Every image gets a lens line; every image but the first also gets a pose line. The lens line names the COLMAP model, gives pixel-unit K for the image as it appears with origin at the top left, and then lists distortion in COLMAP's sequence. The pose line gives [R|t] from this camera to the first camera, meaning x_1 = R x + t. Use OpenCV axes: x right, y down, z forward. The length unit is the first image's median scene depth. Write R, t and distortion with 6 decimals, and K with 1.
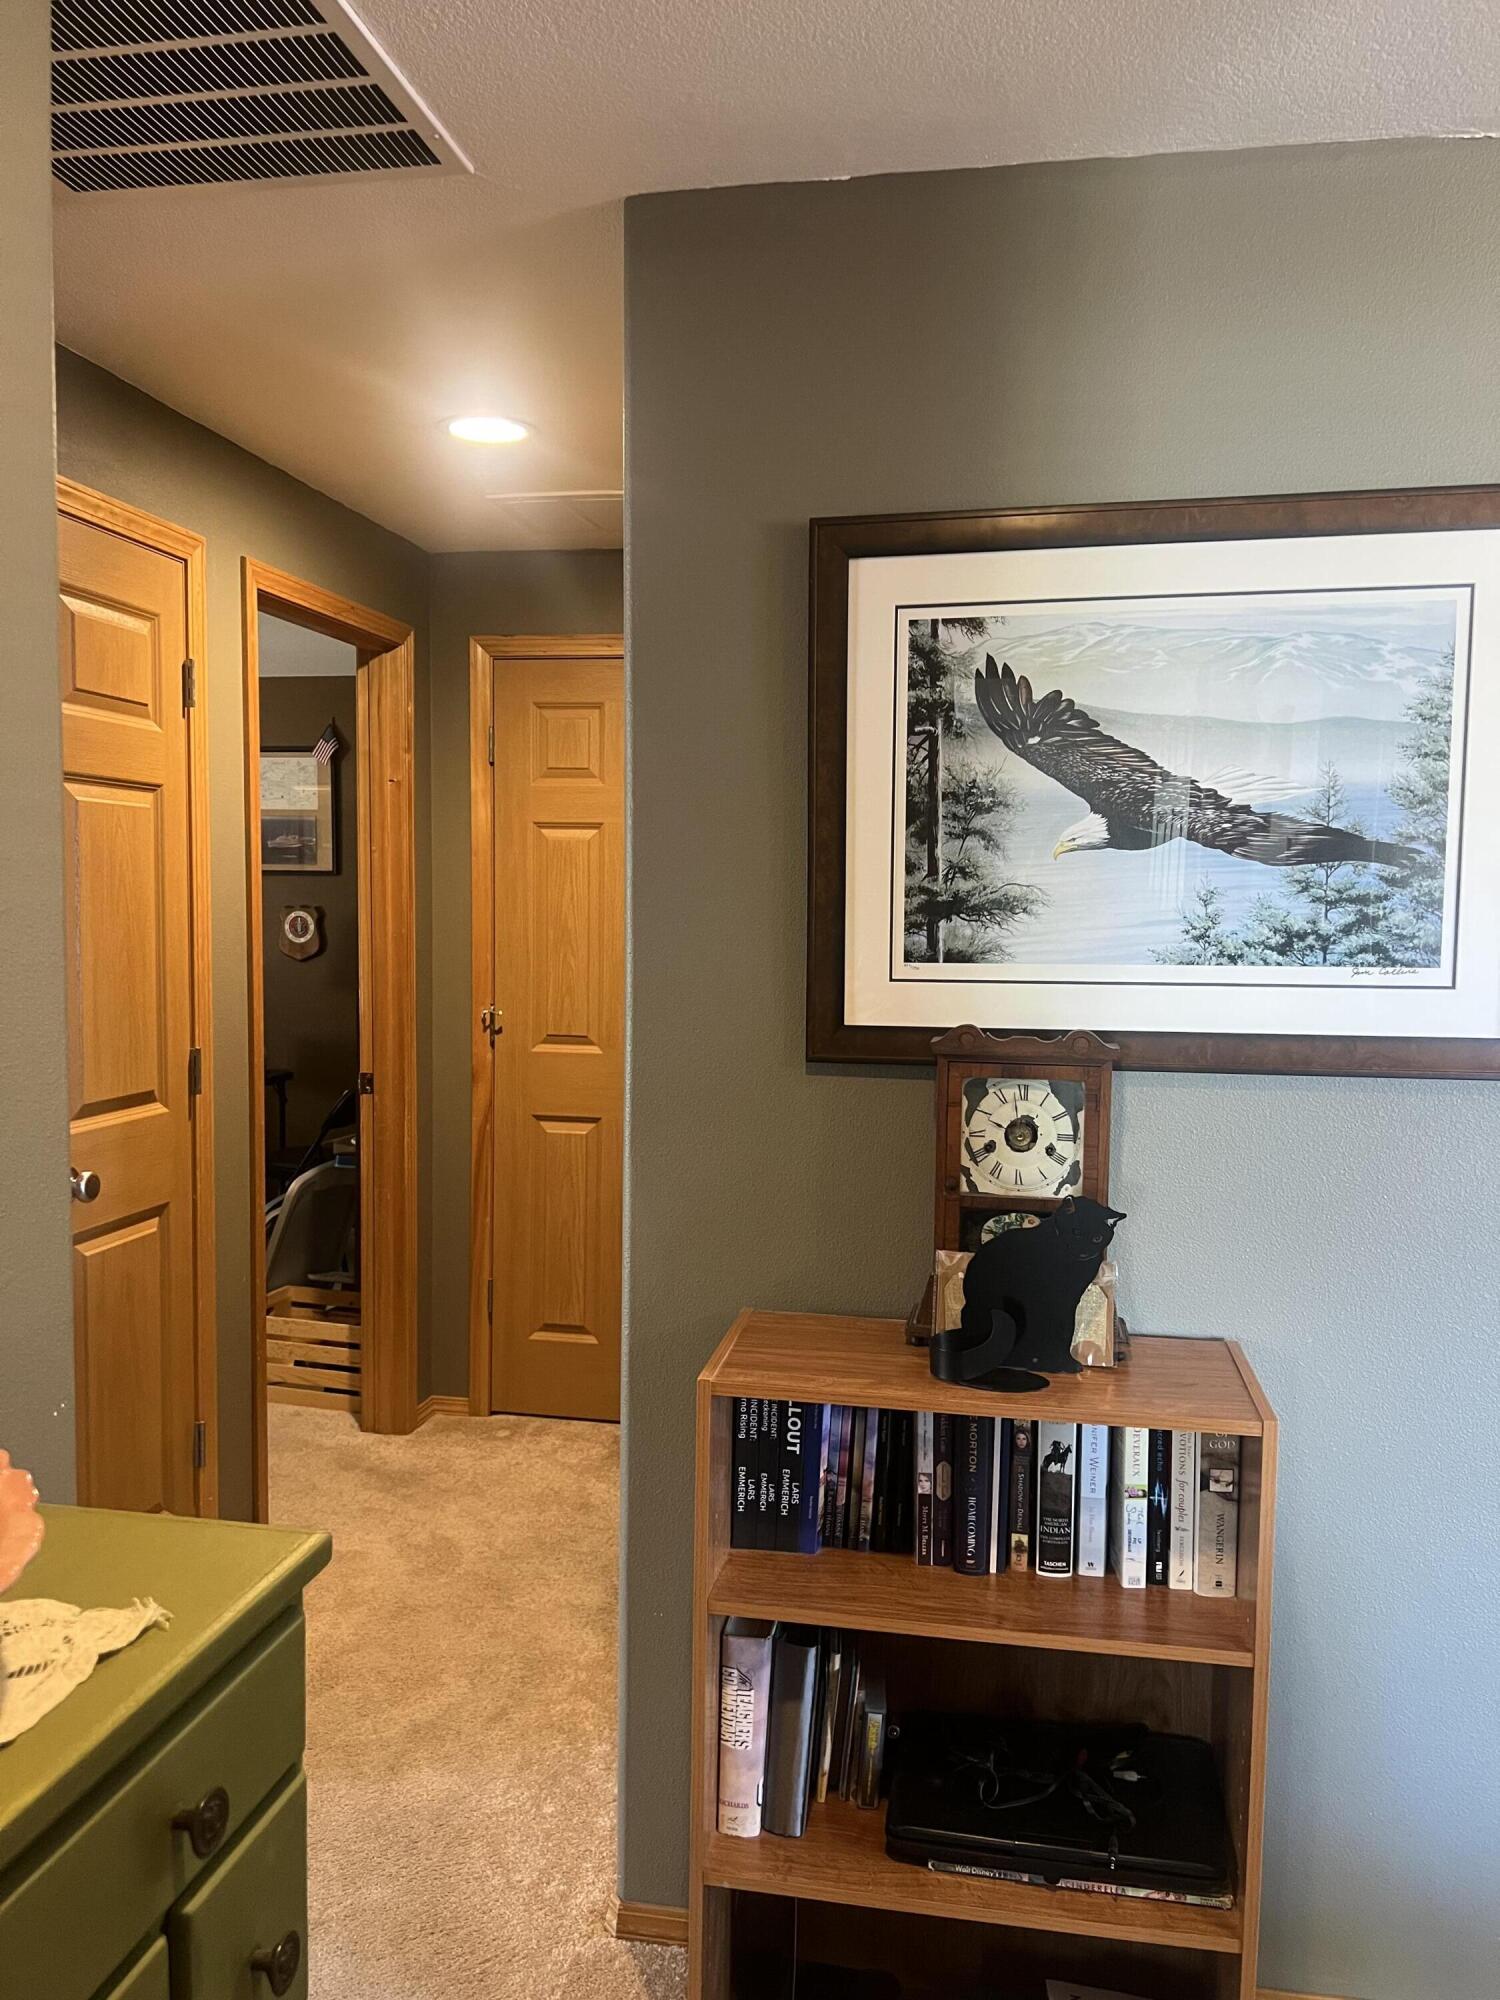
lens RADIAL K [[1504.6, 0, 764.4], [0, 1504.6, 1001.0], [0, 0, 1]] dist [0.034802, -0.012318]
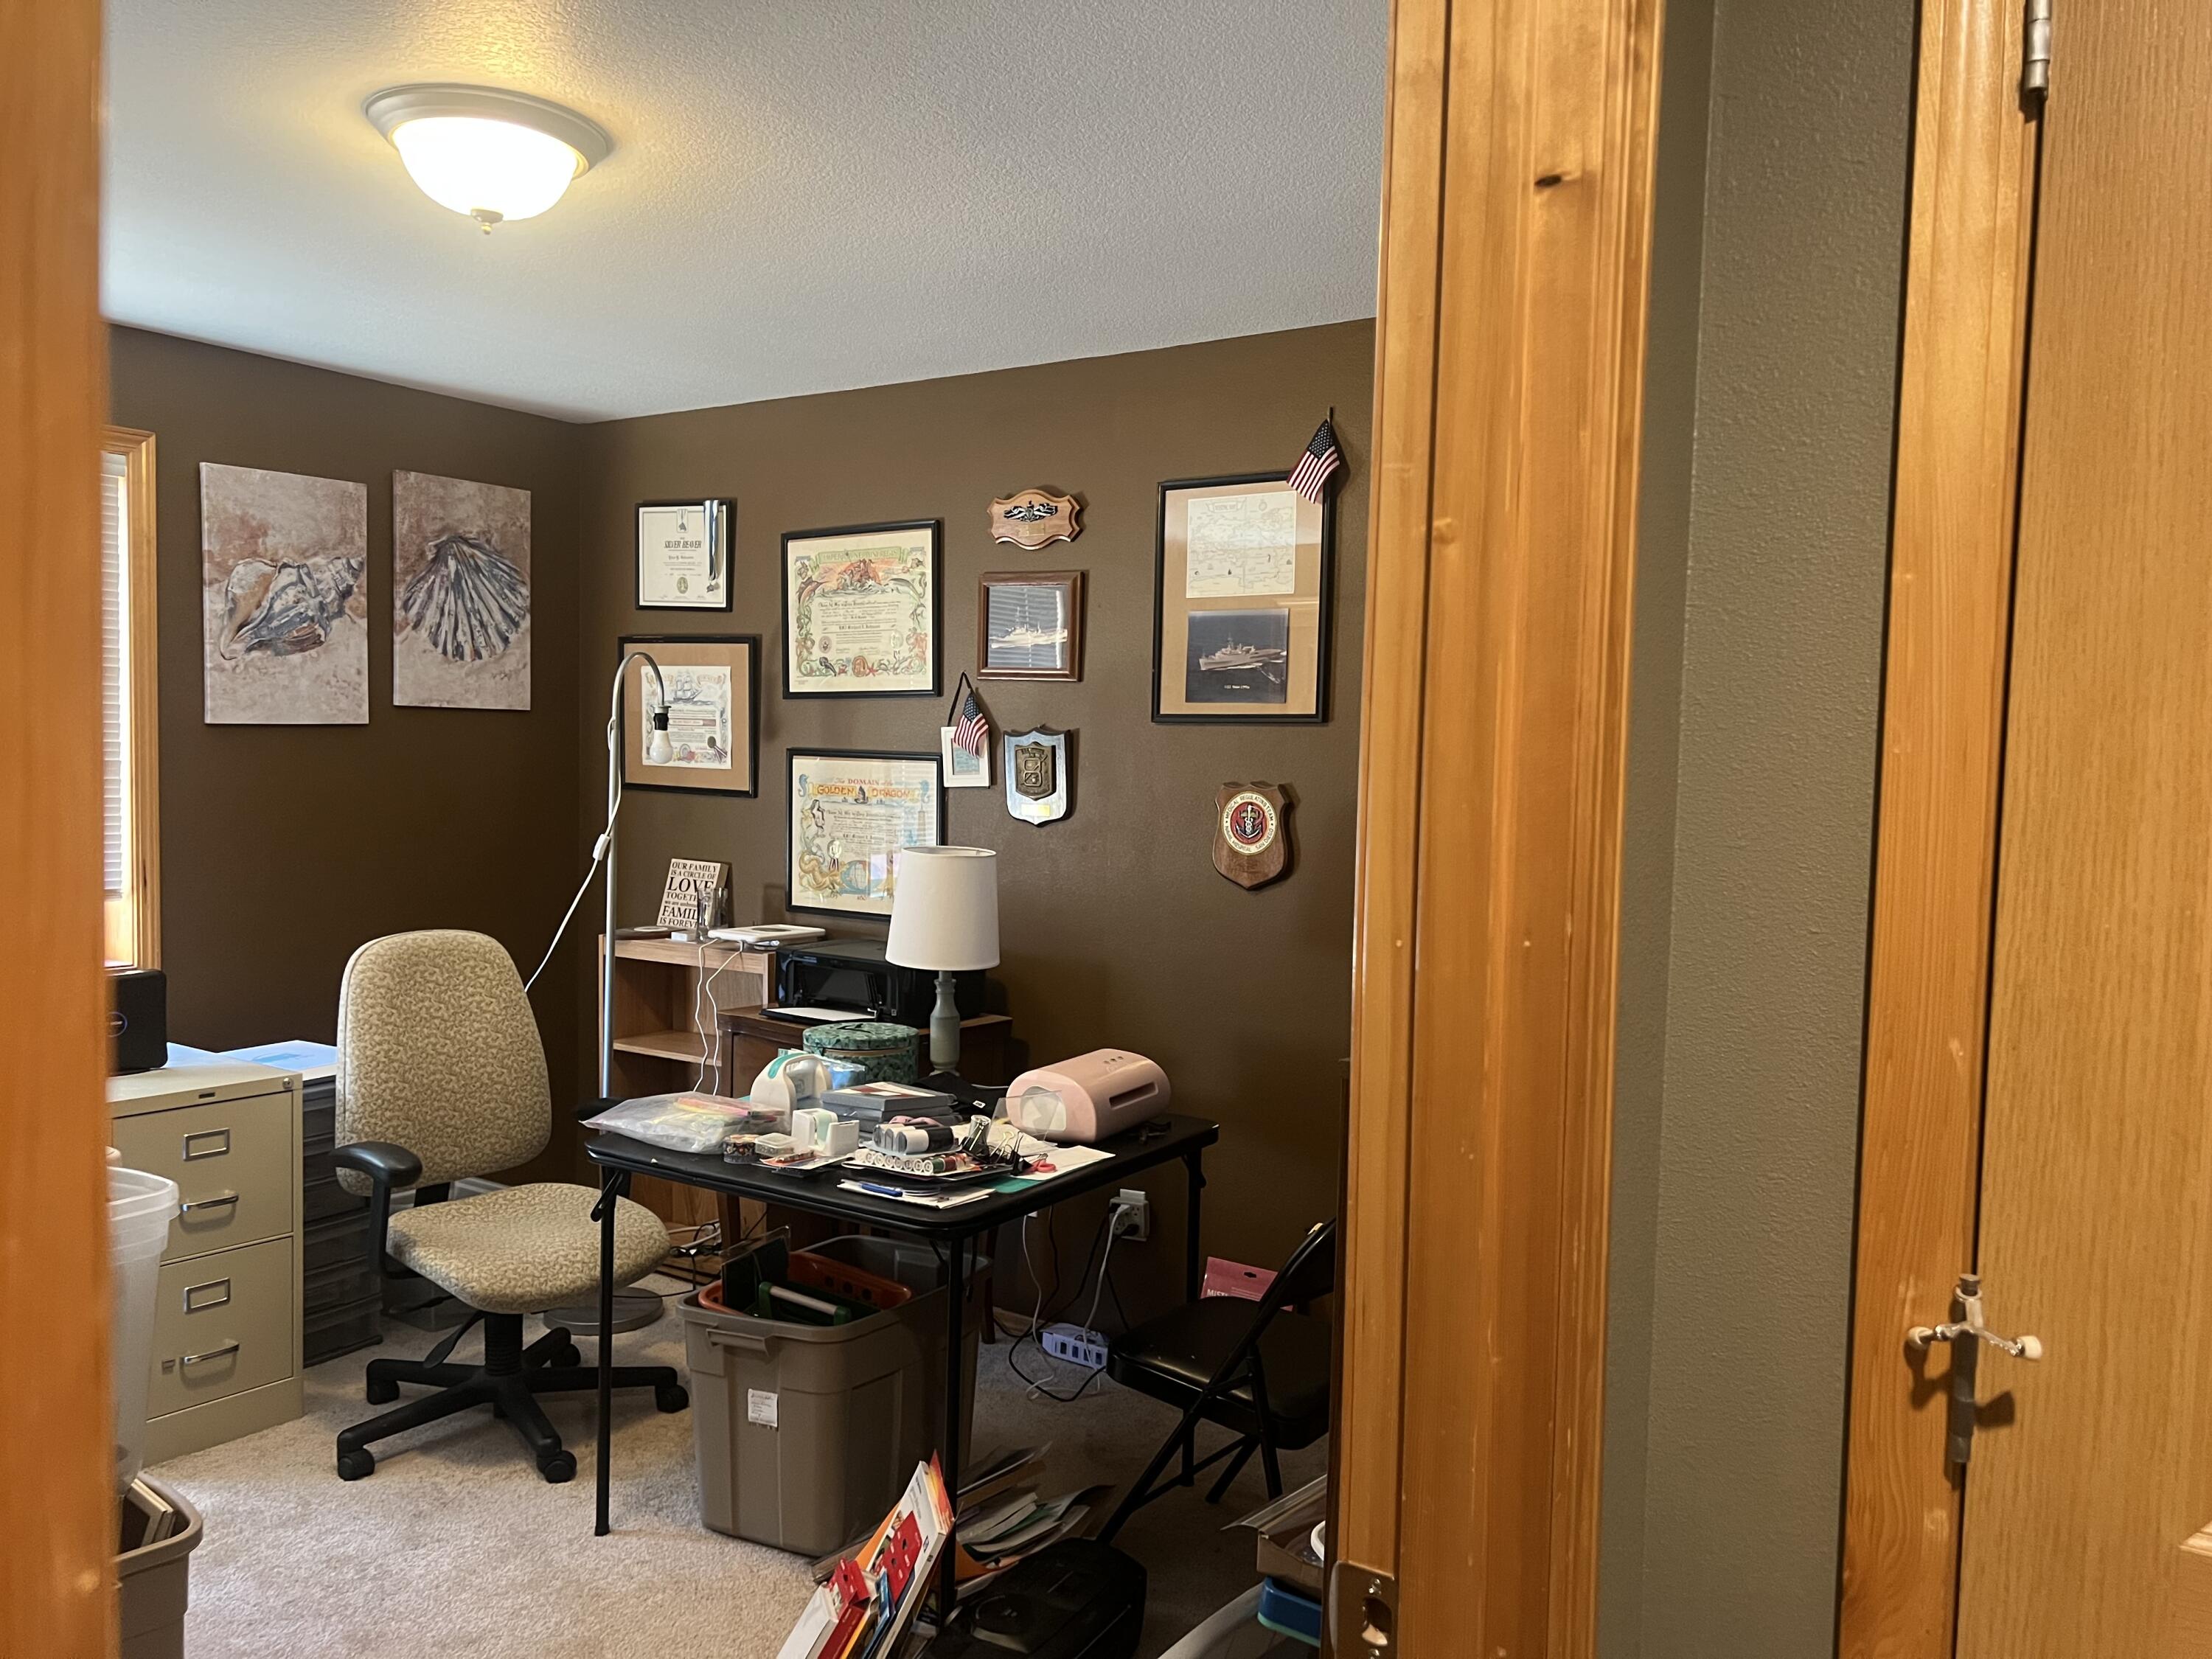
lens RADIAL K [[1664.1, 0, 1113.0], [0, 1664.1, 838.6], [0, 0, 1]] dist [0.034802, -0.012318]
pose [[0.915944, 0.032545, -0.399985, -0.125397], [-0.043851, 0.998855, -0.019144, -0.031348], [0.398904, 0.035075, 0.916322, 0.468172]]
